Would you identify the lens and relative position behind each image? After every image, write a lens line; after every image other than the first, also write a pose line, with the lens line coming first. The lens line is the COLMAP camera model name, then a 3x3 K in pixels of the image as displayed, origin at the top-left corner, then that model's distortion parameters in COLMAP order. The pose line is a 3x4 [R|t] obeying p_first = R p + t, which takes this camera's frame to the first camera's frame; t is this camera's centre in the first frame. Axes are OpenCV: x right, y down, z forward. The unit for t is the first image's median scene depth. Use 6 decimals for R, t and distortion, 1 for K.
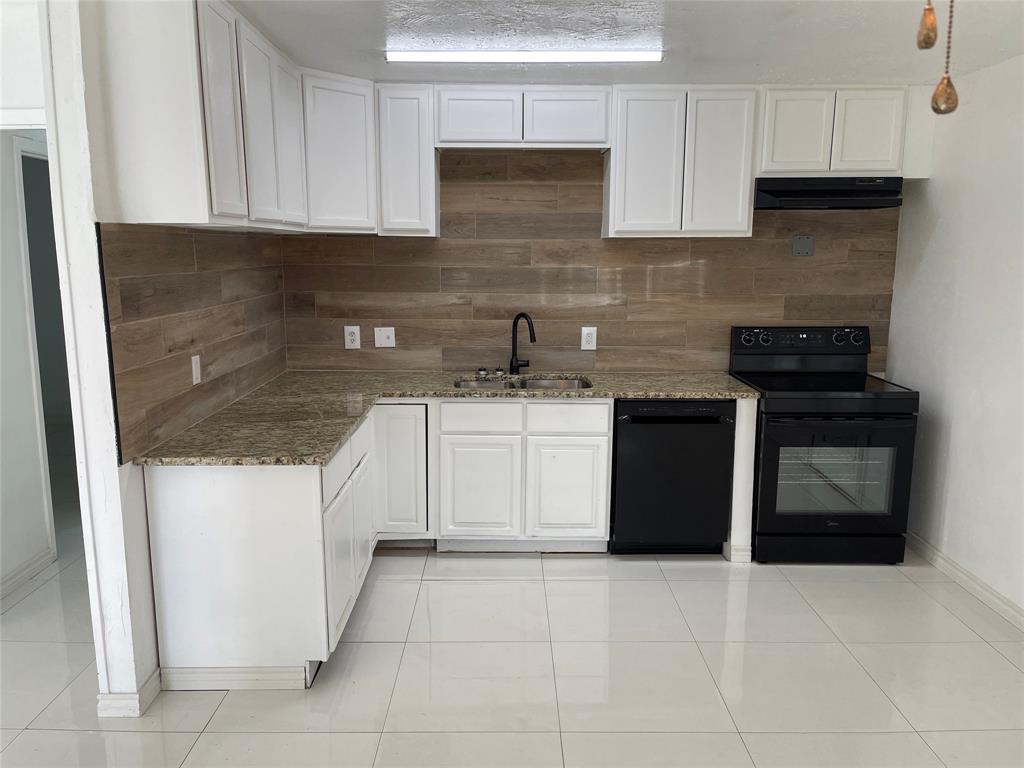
lens RADIAL K [[775.3, 0, 506.5], [0, 775.3, 387.8], [0, 0, 1]] dist [0.063389, -0.075188]
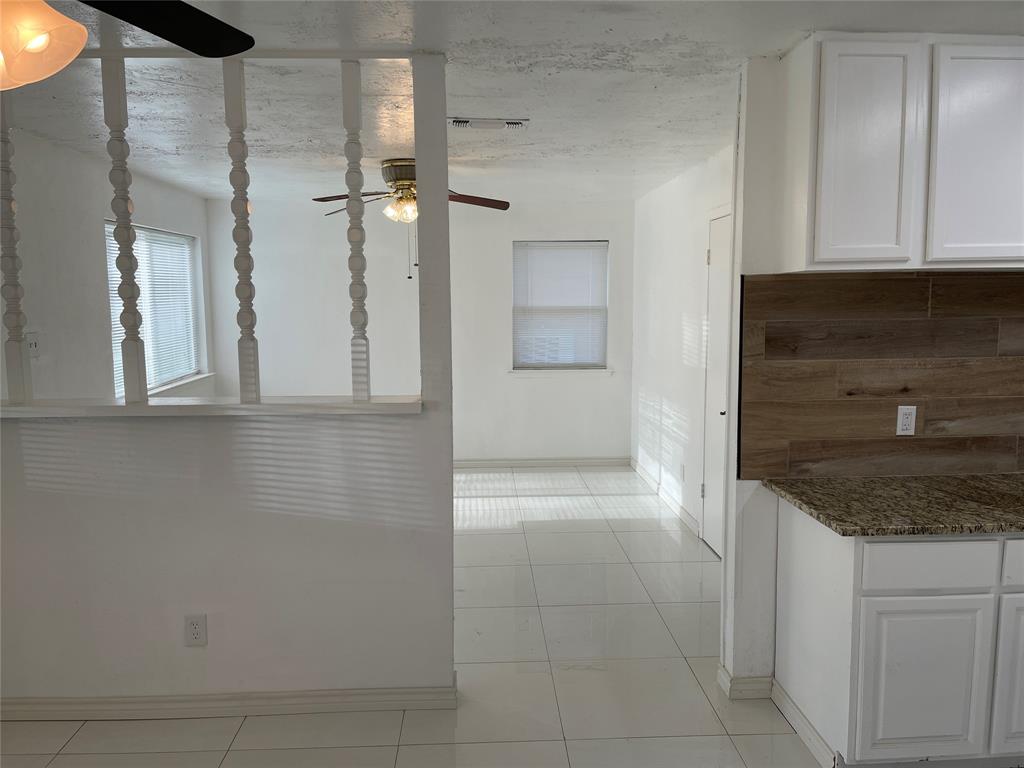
lens RADIAL K [[775.3, 0, 504.2], [0, 775.3, 386.7], [0, 0, 1]] dist [0.063389, -0.075188]
pose [[0.042060, 0.112142, -0.992802, 0.376892], [-0.164547, 0.980890, 0.103825, -0.059199], [0.985472, 0.158995, 0.059709, 0.330978]]
